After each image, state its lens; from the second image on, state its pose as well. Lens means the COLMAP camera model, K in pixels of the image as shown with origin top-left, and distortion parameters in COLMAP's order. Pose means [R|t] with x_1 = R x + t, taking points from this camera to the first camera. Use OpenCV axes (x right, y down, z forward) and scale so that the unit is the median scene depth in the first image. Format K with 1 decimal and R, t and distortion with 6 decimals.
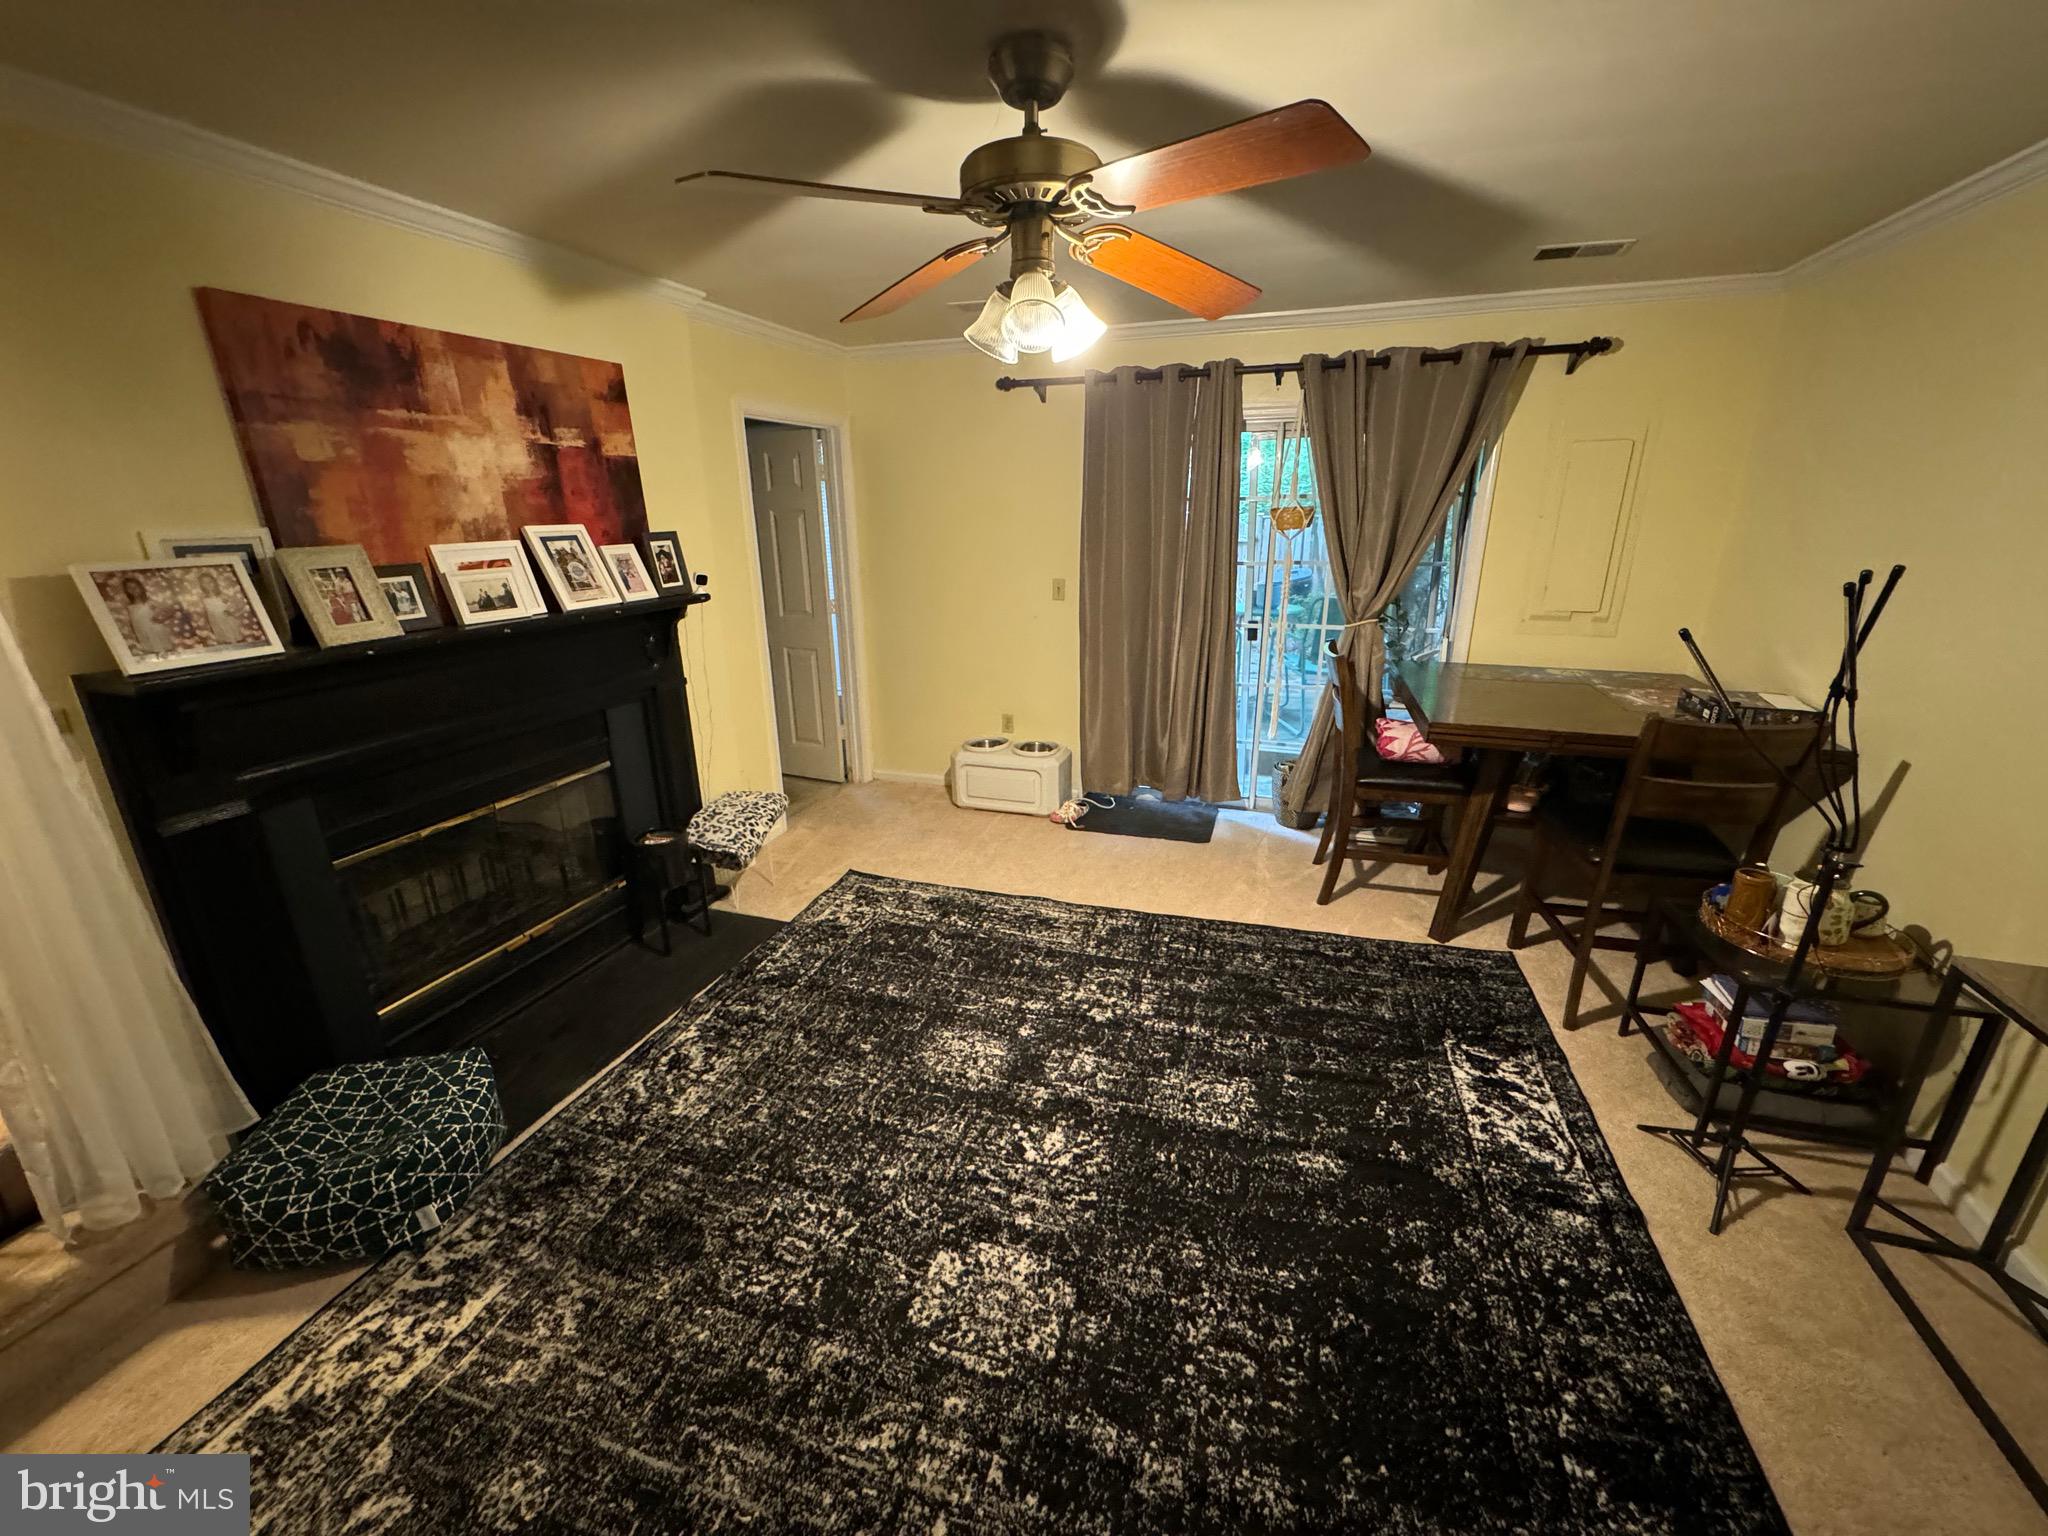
lens RADIAL K [[819.5, 0, 1024.5], [0, 819.5, 772.2], [0, 0, 1]] dist [-0.002992, 0.000317]
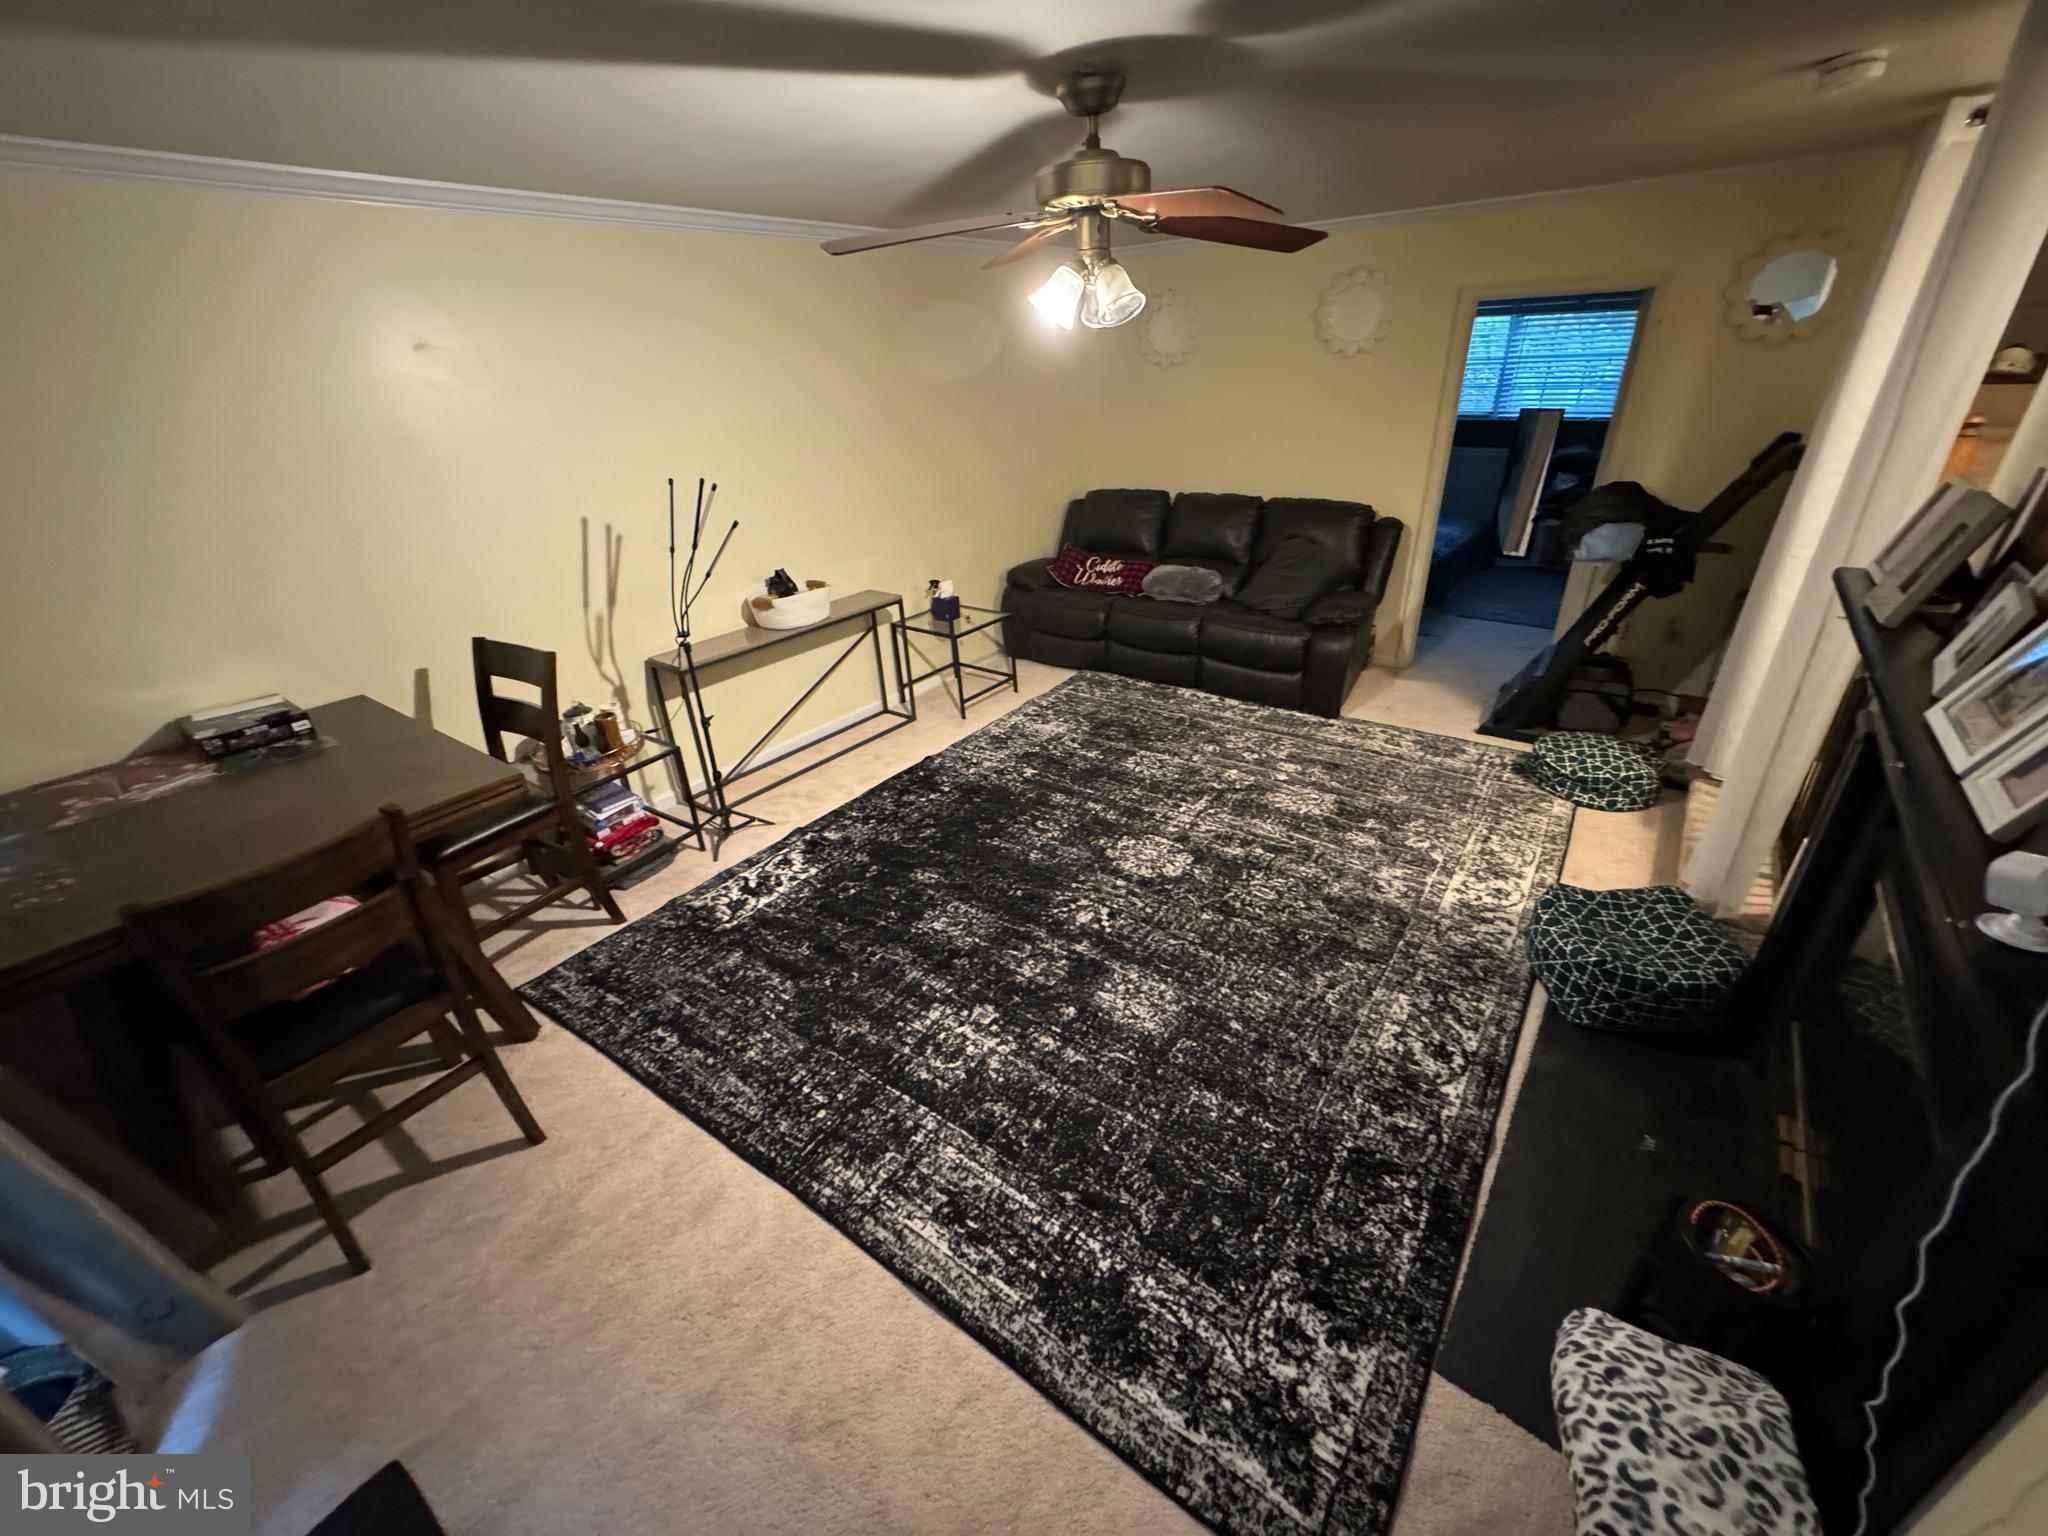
lens RADIAL K [[819.5, 0, 1023.3], [0, 819.5, 775.2], [0, 0, 1]] dist [-0.002992, 0.000317]
pose [[-0.947243, -0.101186, 0.304124, -0.229895], [0.147837, 0.703963, 0.694680, -0.604945], [-0.284384, 0.702991, -0.651866, 1.559327]]
